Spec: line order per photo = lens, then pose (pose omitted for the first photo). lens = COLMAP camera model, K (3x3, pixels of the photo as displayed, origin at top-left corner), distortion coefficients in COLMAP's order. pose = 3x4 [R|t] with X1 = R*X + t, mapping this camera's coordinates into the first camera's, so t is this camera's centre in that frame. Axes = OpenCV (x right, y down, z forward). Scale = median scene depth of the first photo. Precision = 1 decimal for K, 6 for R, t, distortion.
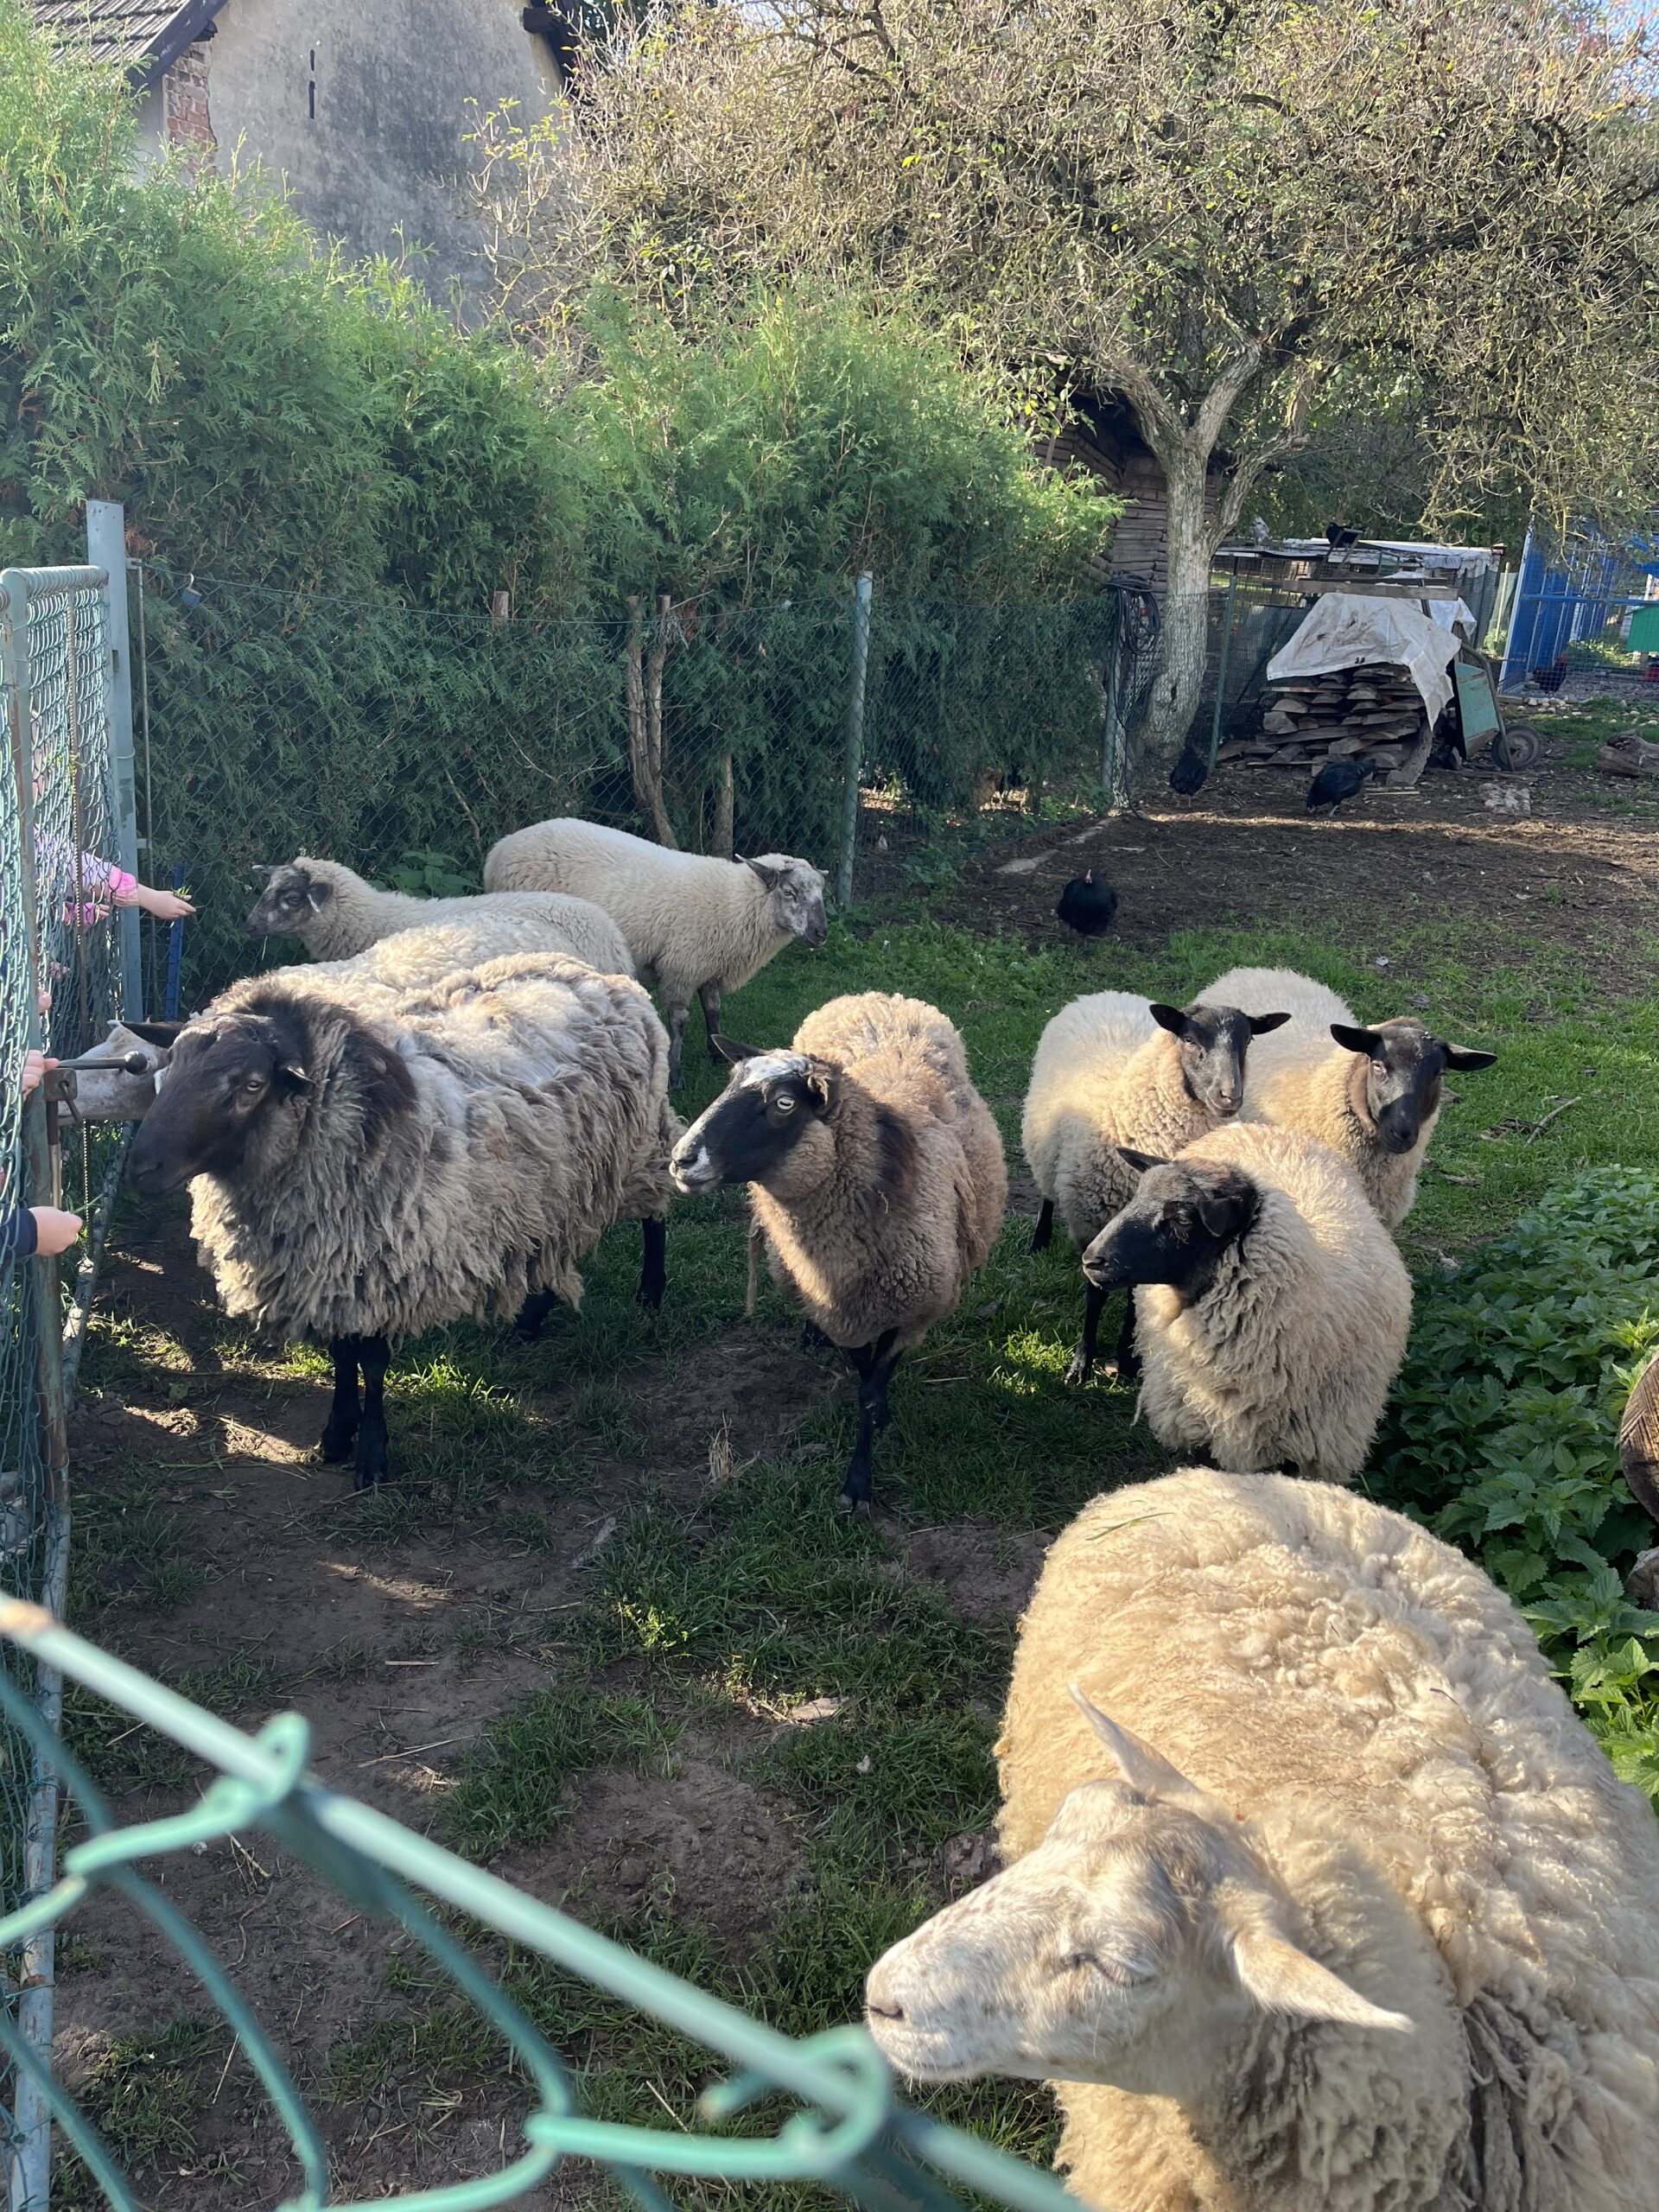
lens RADIAL K [[1659.9, 0, 826.3], [0, 1659.9, 1127.7], [0, 0, 1]] dist [0.076668, -0.111733]
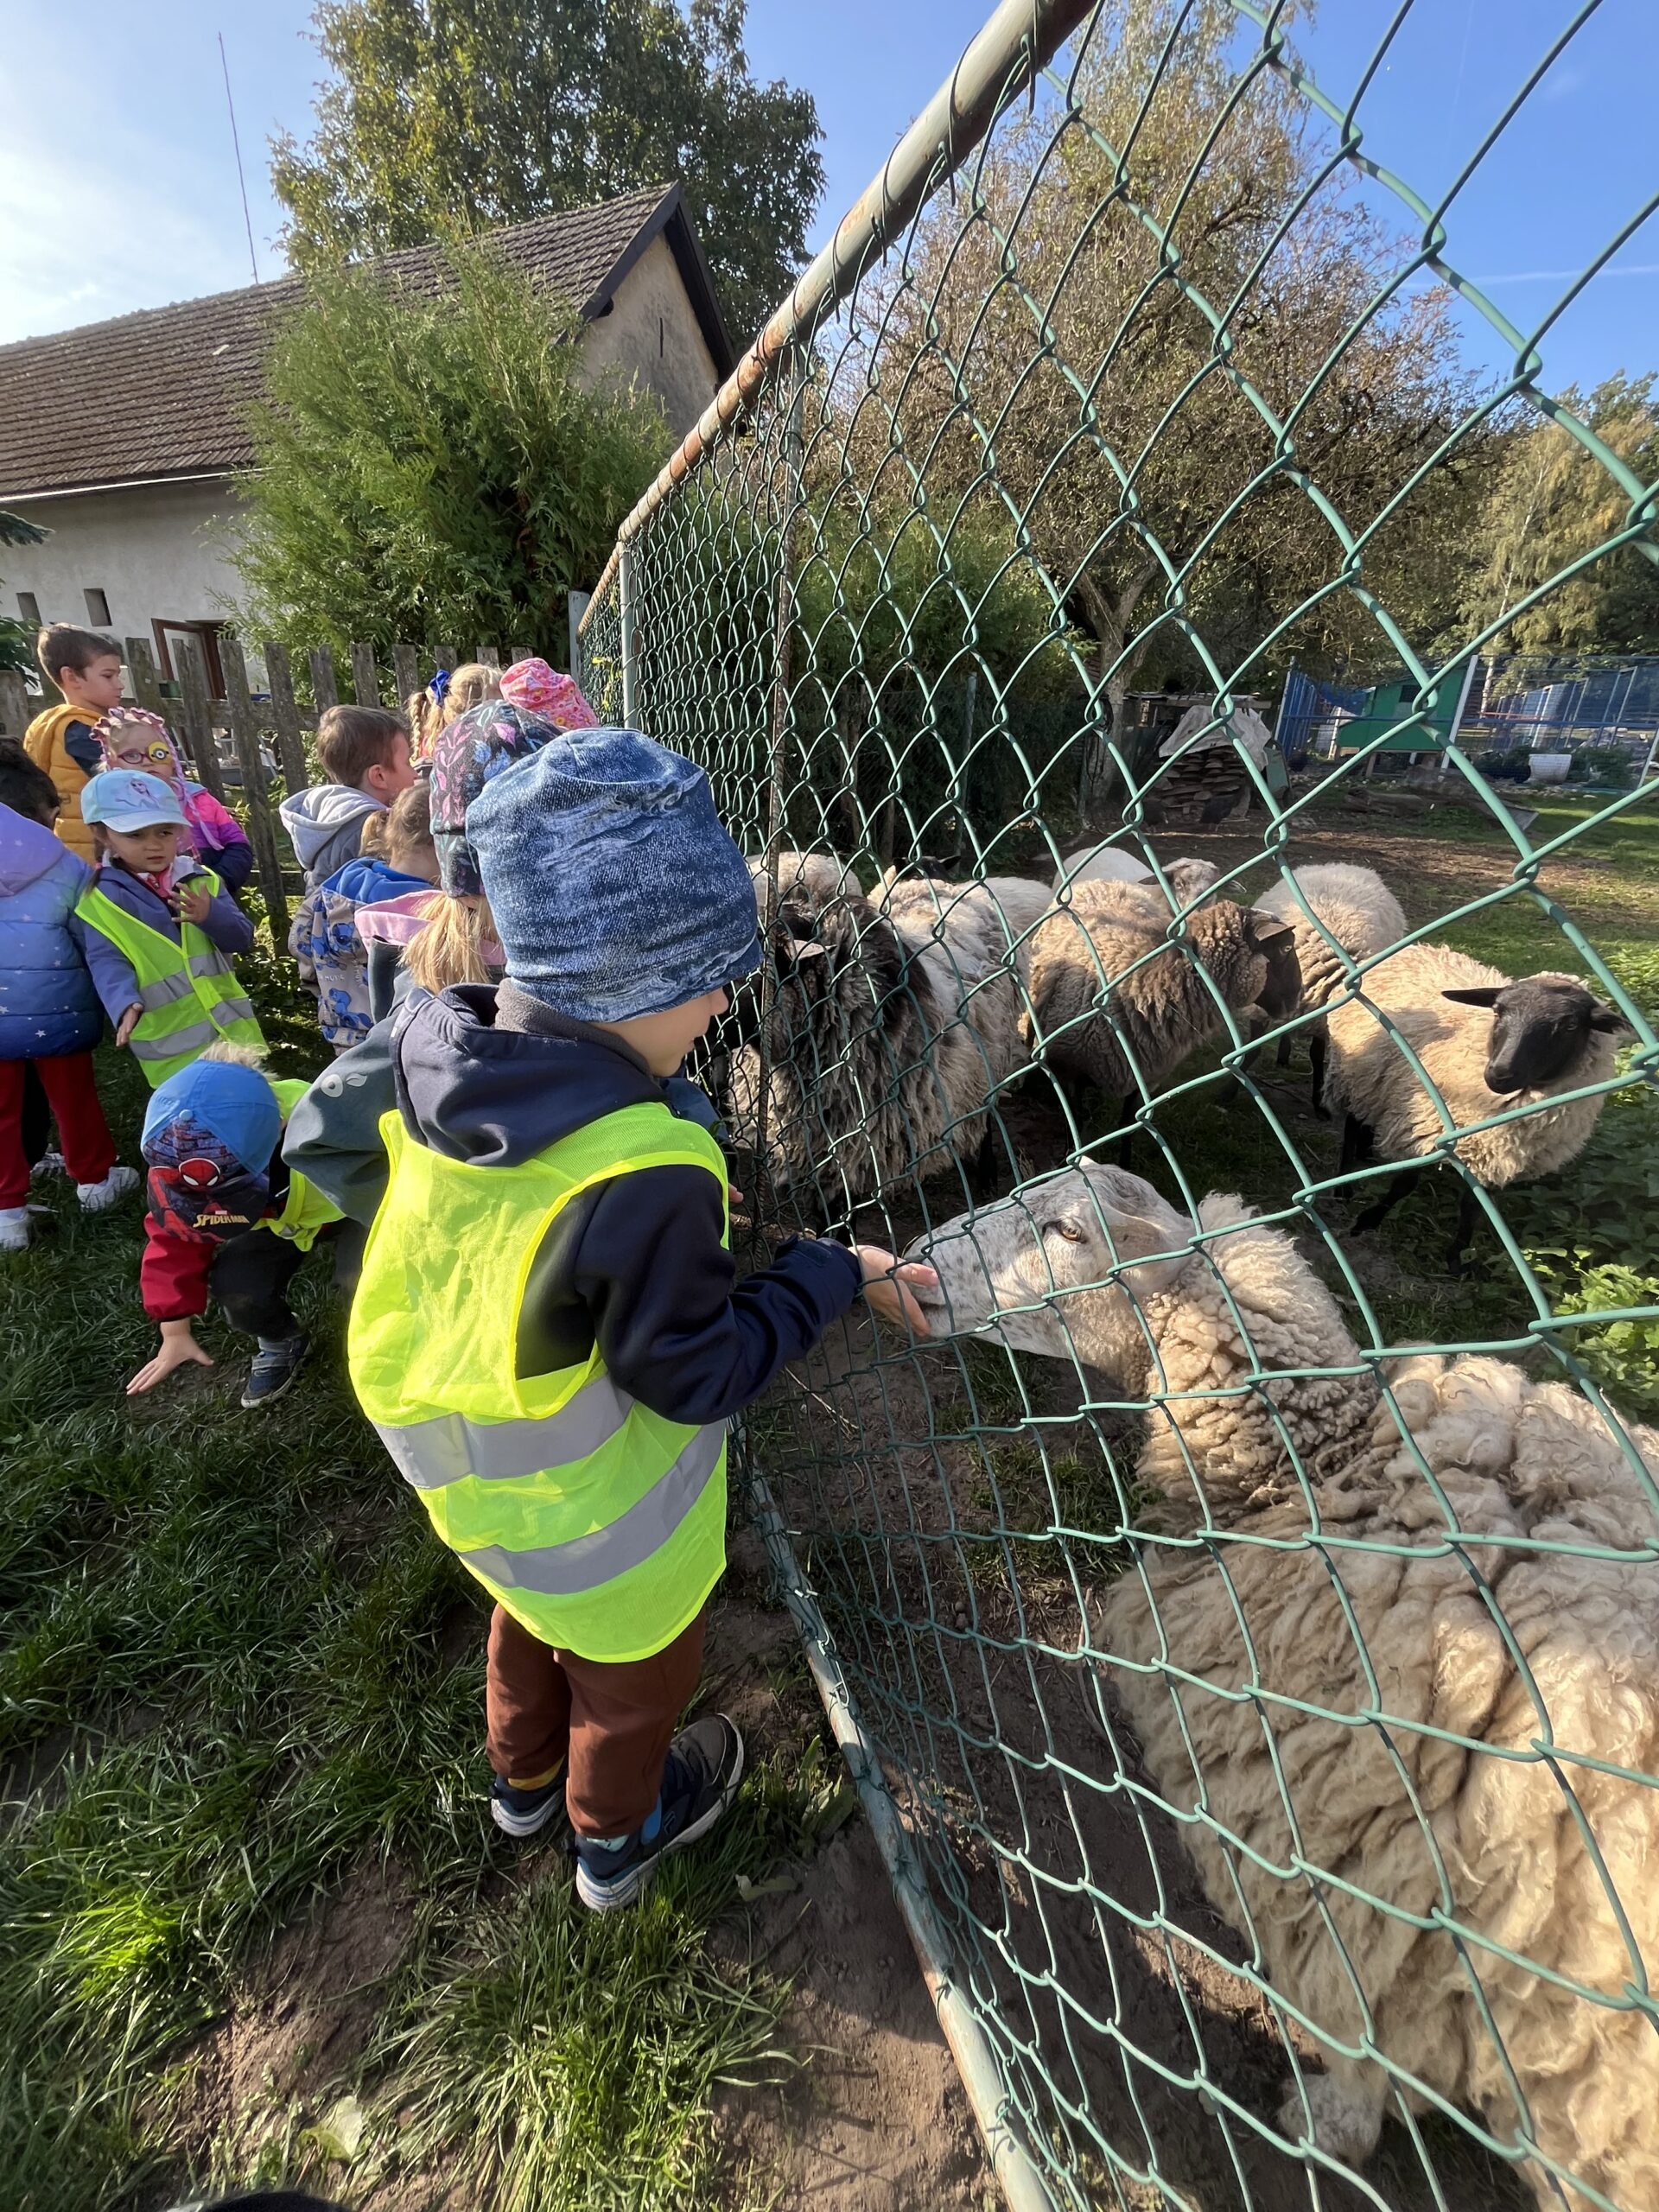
lens RADIAL K [[885.9, 0, 824.1], [0, 885.9, 1094.3], [0, 0, 1]] dist [-0.000631, -0.001008]
pose [[0.999198, -0.012895, -0.037907, -0.105437], [0.015418, 0.997631, 0.067049, 0.031924], [0.036952, -0.067579, 0.997029, 0.083589]]
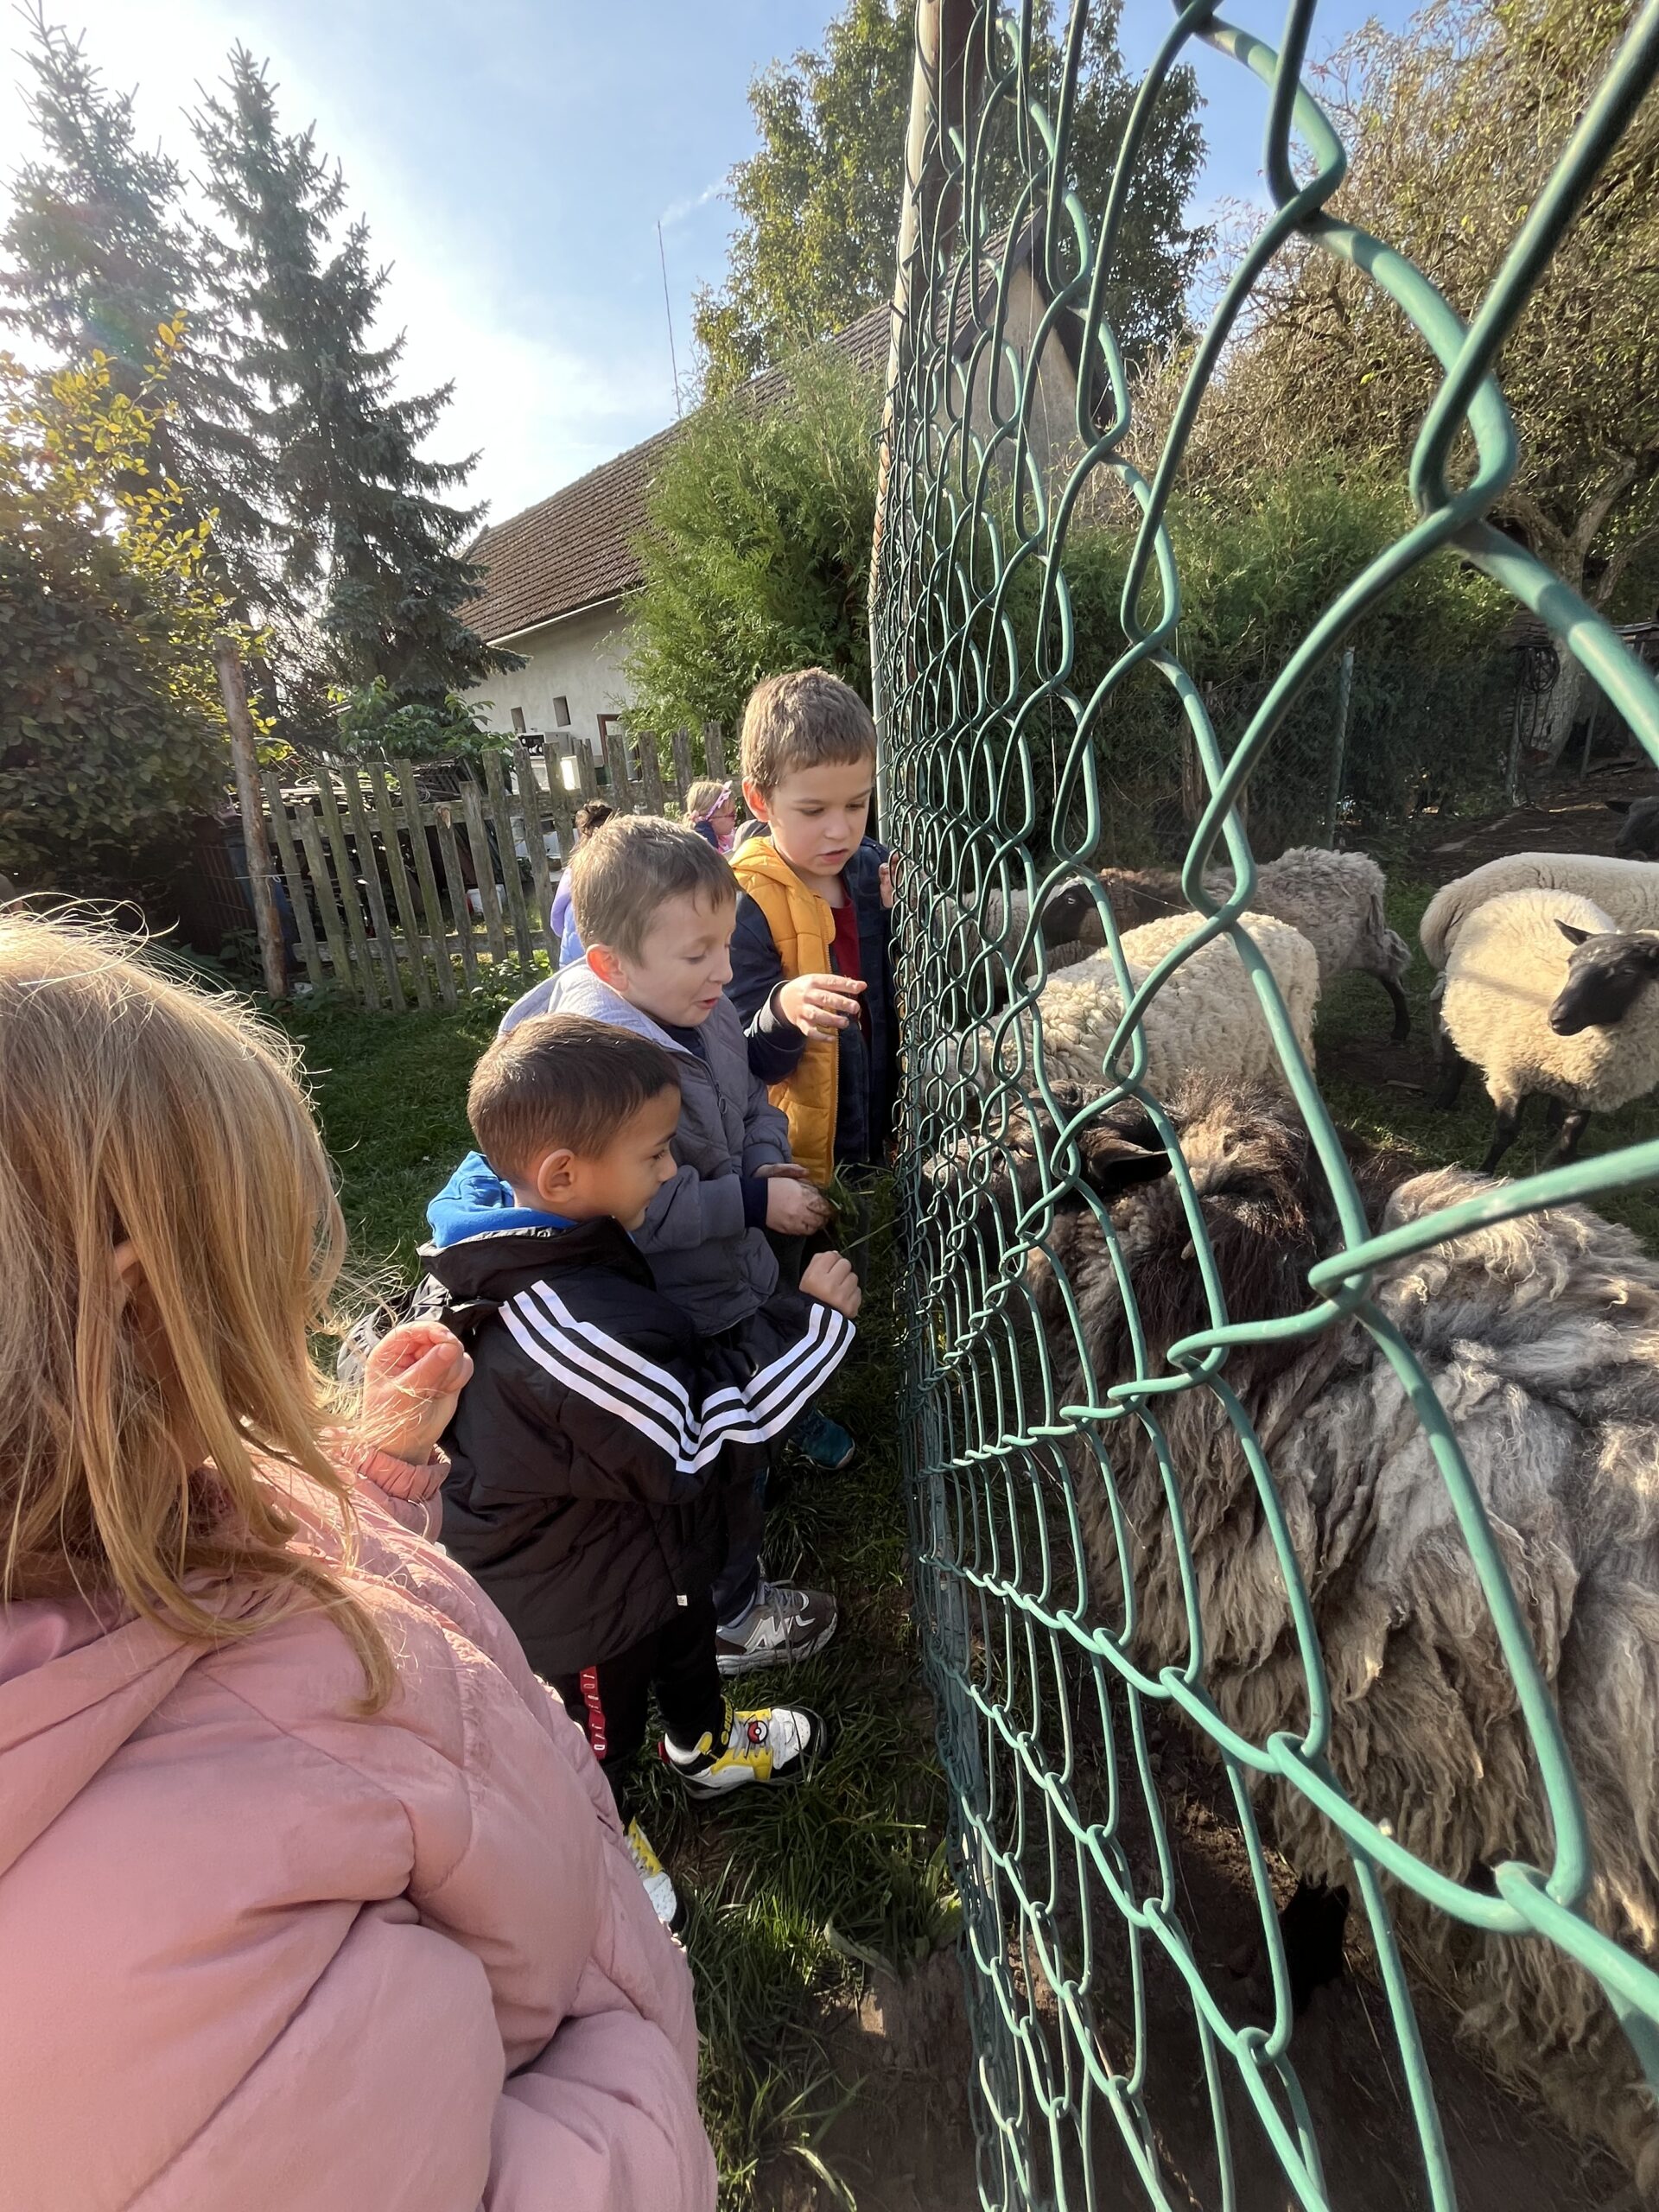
lens RADIAL K [[885.9, 0, 832.1], [0, 885.9, 1096.2], [0, 0, 1]] dist [-0.000631, -0.001008]
pose [[0.910299, 0.006319, -0.413904, -0.071309], [0.012687, 0.998988, 0.043155, 0.025126], [0.413758, -0.044535, 0.909297, 0.091630]]
